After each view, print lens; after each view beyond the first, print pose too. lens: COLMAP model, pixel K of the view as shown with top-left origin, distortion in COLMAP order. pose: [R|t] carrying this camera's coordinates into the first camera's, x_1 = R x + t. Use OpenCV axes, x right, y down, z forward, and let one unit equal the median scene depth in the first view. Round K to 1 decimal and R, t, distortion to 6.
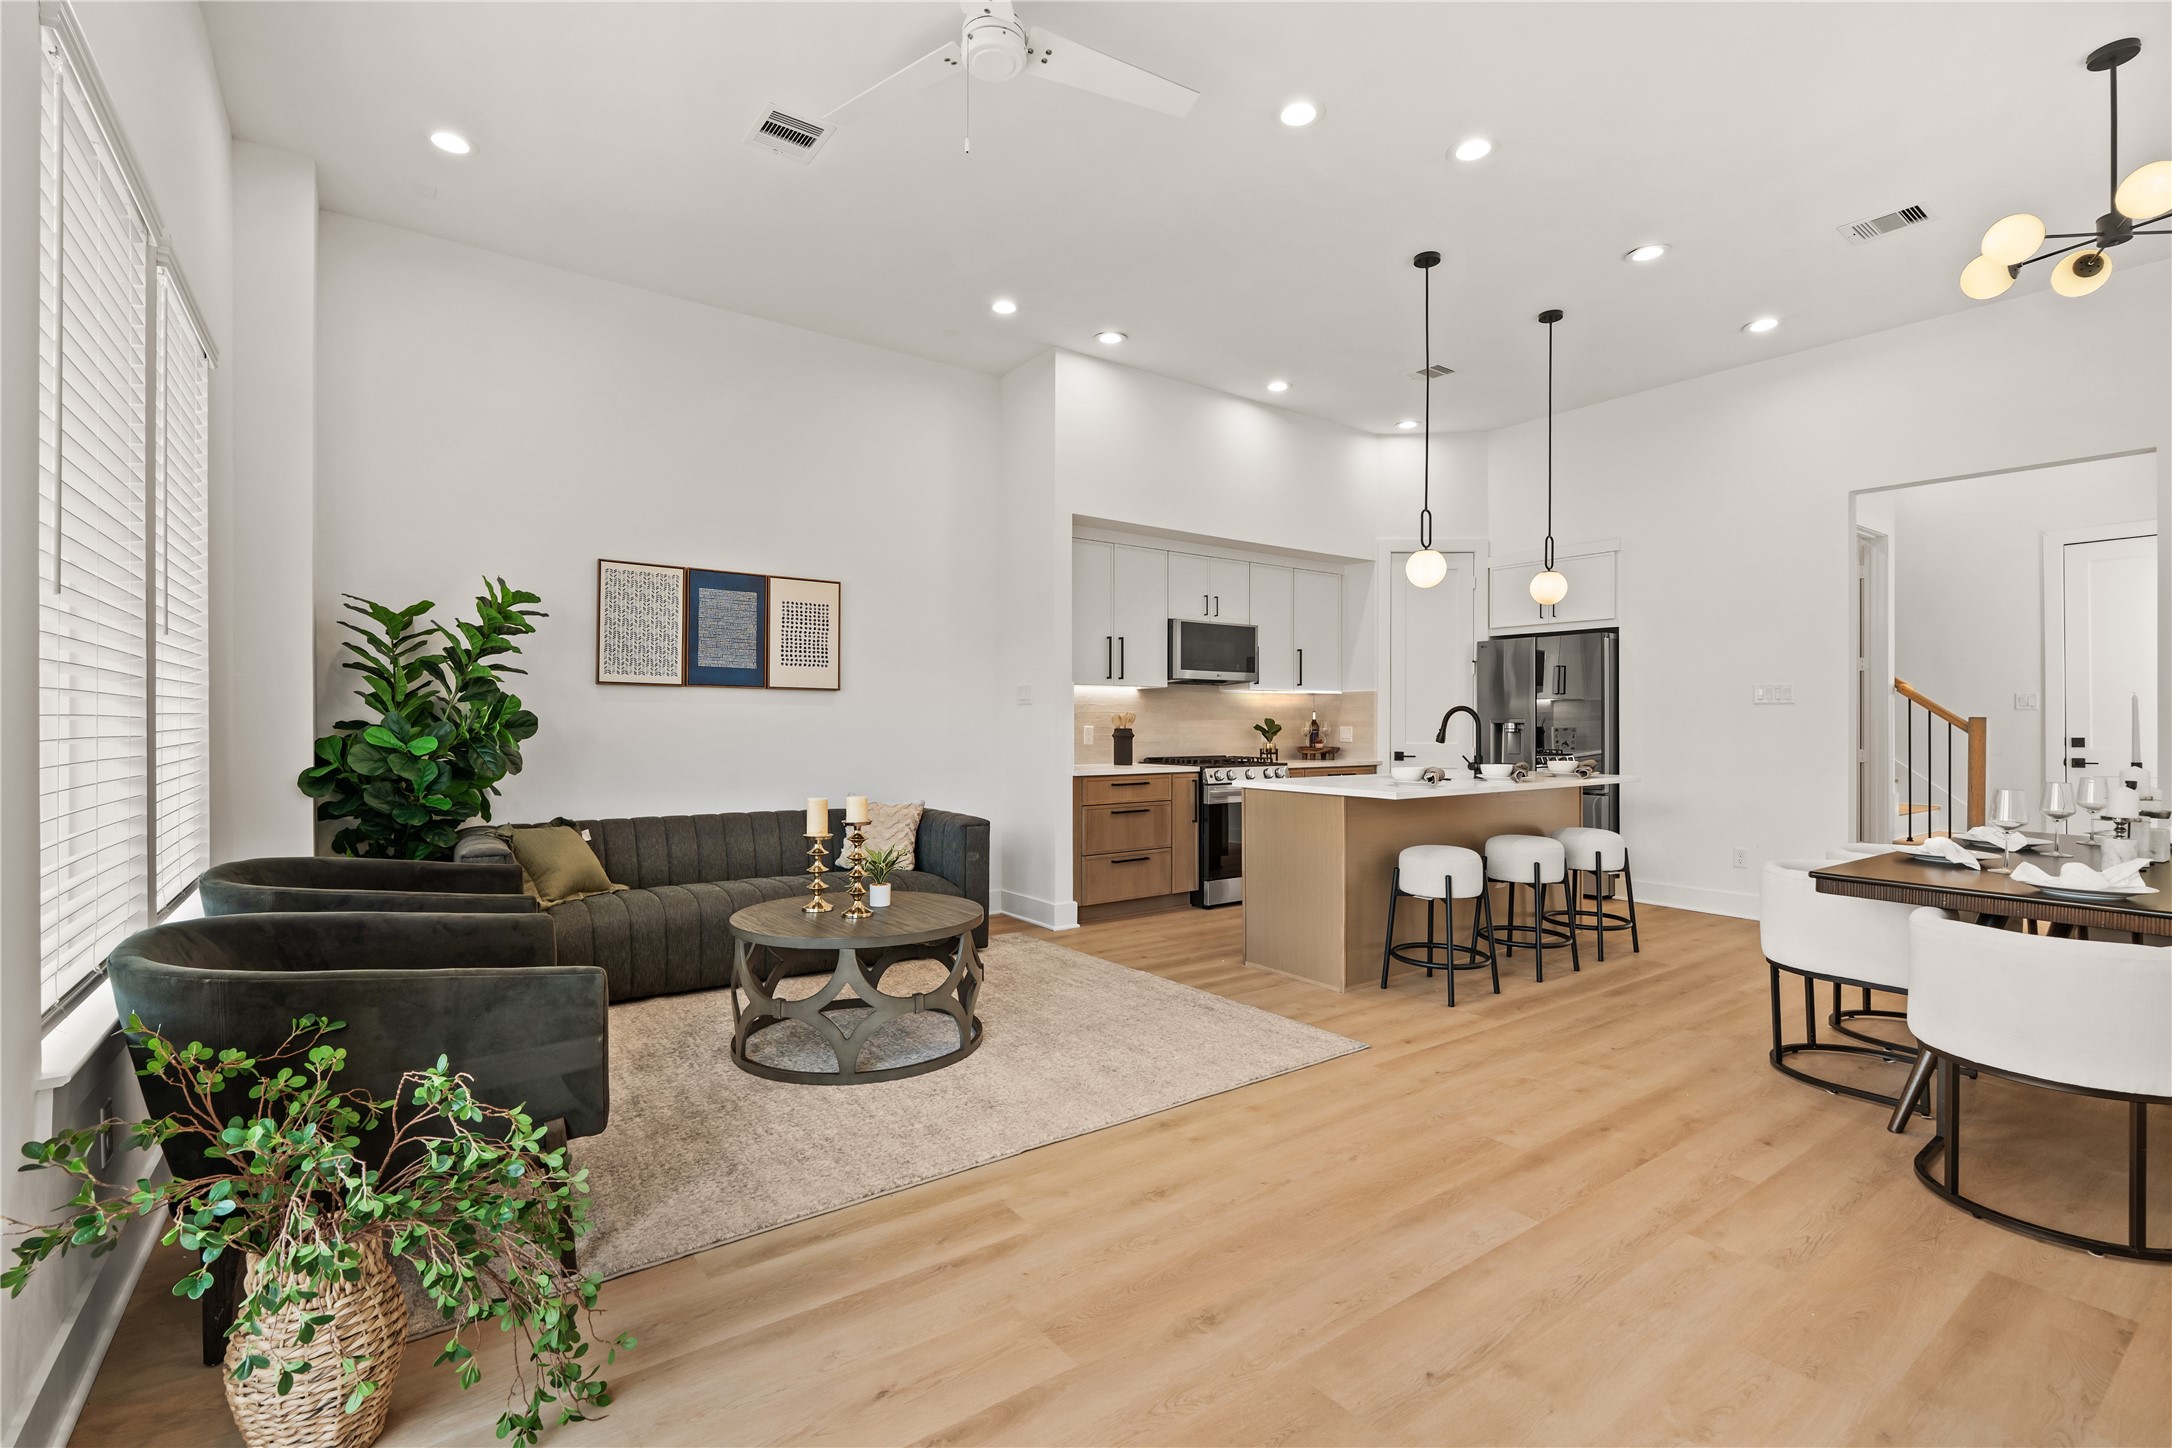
lens RADIAL K [[980.1, 0, 1092.2], [0, 980.1, 716.9], [0, 0, 1]] dist [-0.007676, 0.004032]
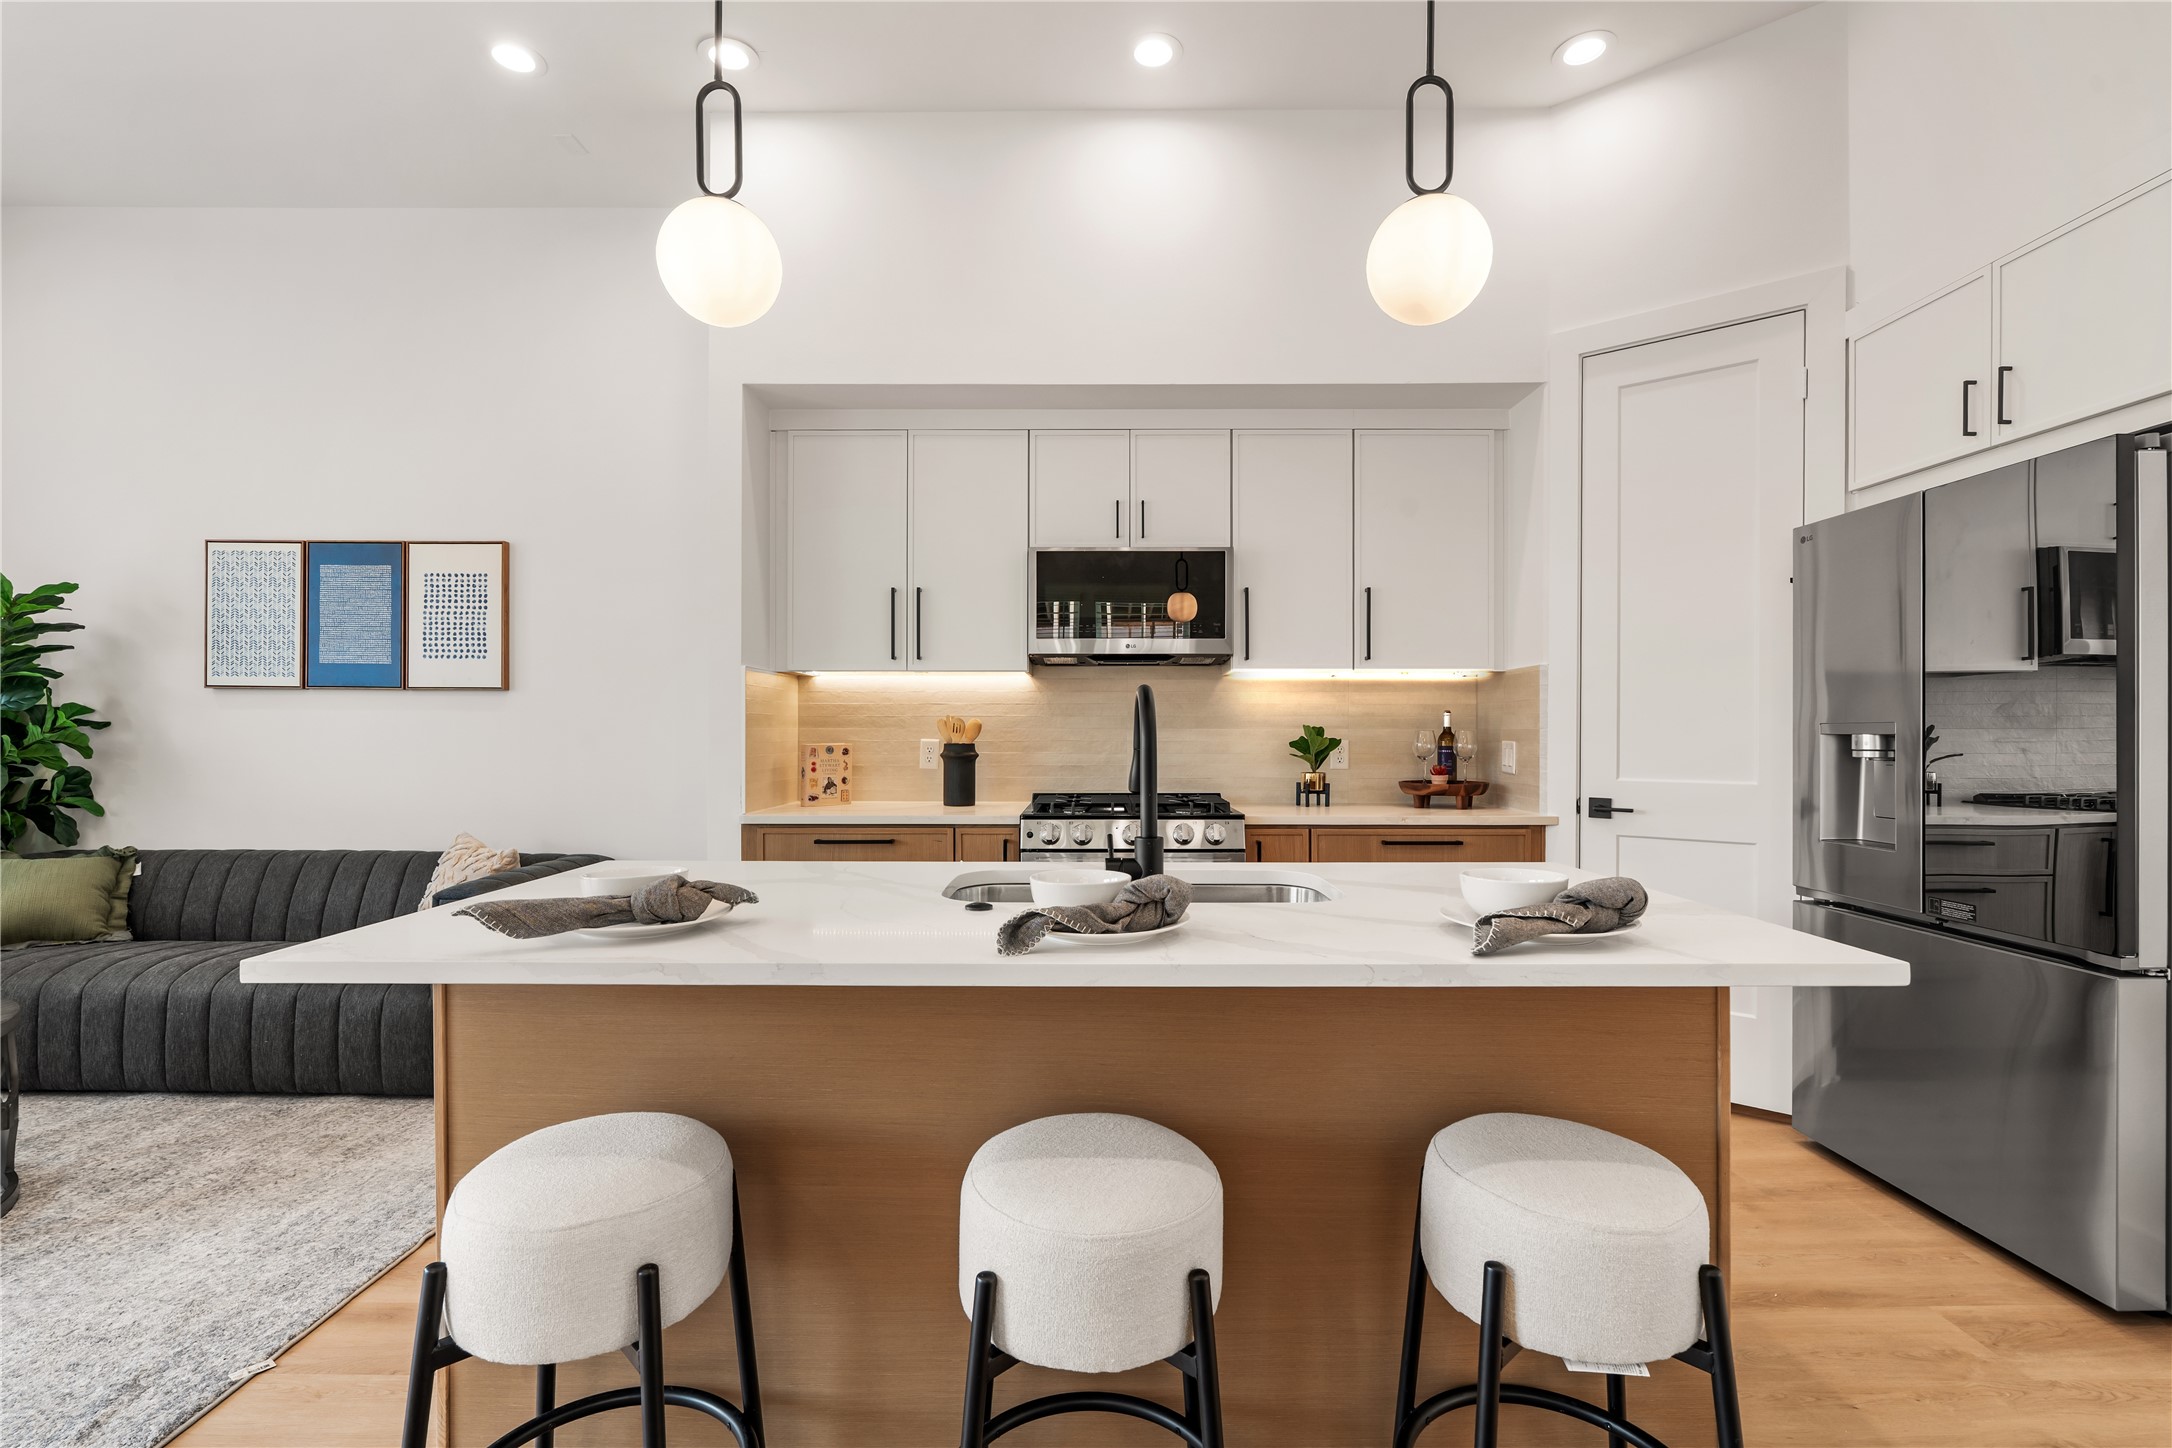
lens RADIAL K [[980.1, 0, 1089.3], [0, 980.1, 726.5], [0, 0, 1]] dist [-0.007676, 0.004032]
pose [[0.800488, -0.004146, -0.599335, 0.618469], [0.004381, 0.999990, -0.001067, 0.003607], [0.599333, -0.001771, 0.800498, 0.792120]]
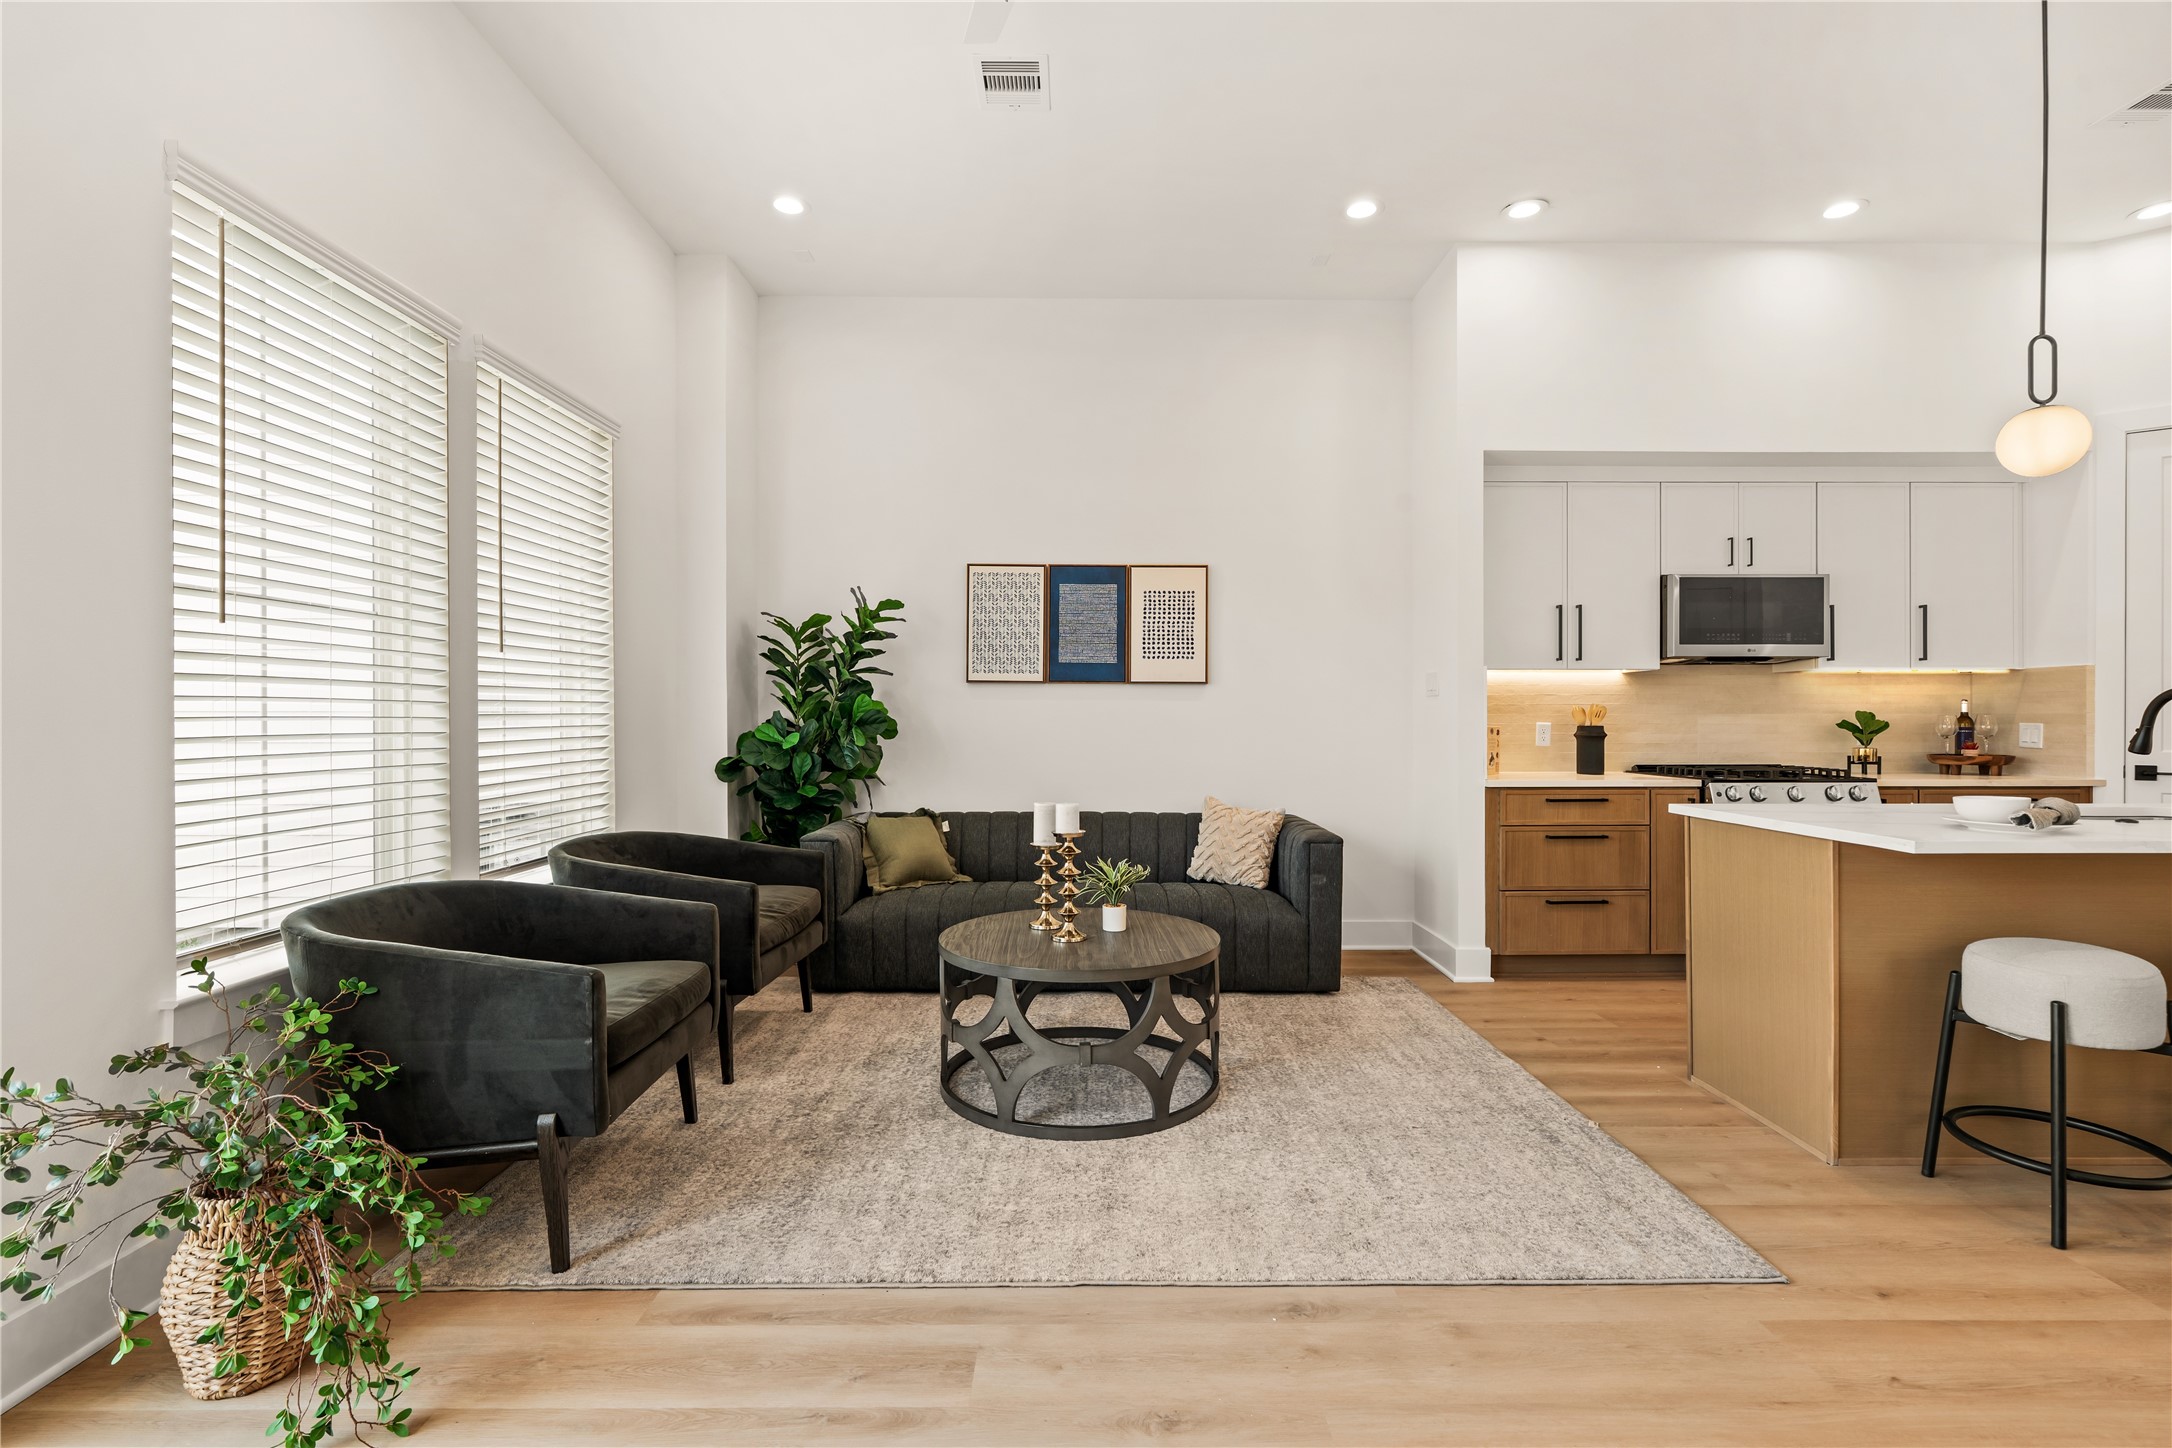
lens RADIAL K [[980.1, 0, 1088.3], [0, 980.1, 714.4], [0, 0, 1]] dist [-0.007676, 0.004032]
pose [[0.810011, -0.004269, -0.586399, 0.220993], [0.006053, 0.999981, 0.001081, -0.000110], [0.586383, -0.004426, 0.810022, 0.224699]]
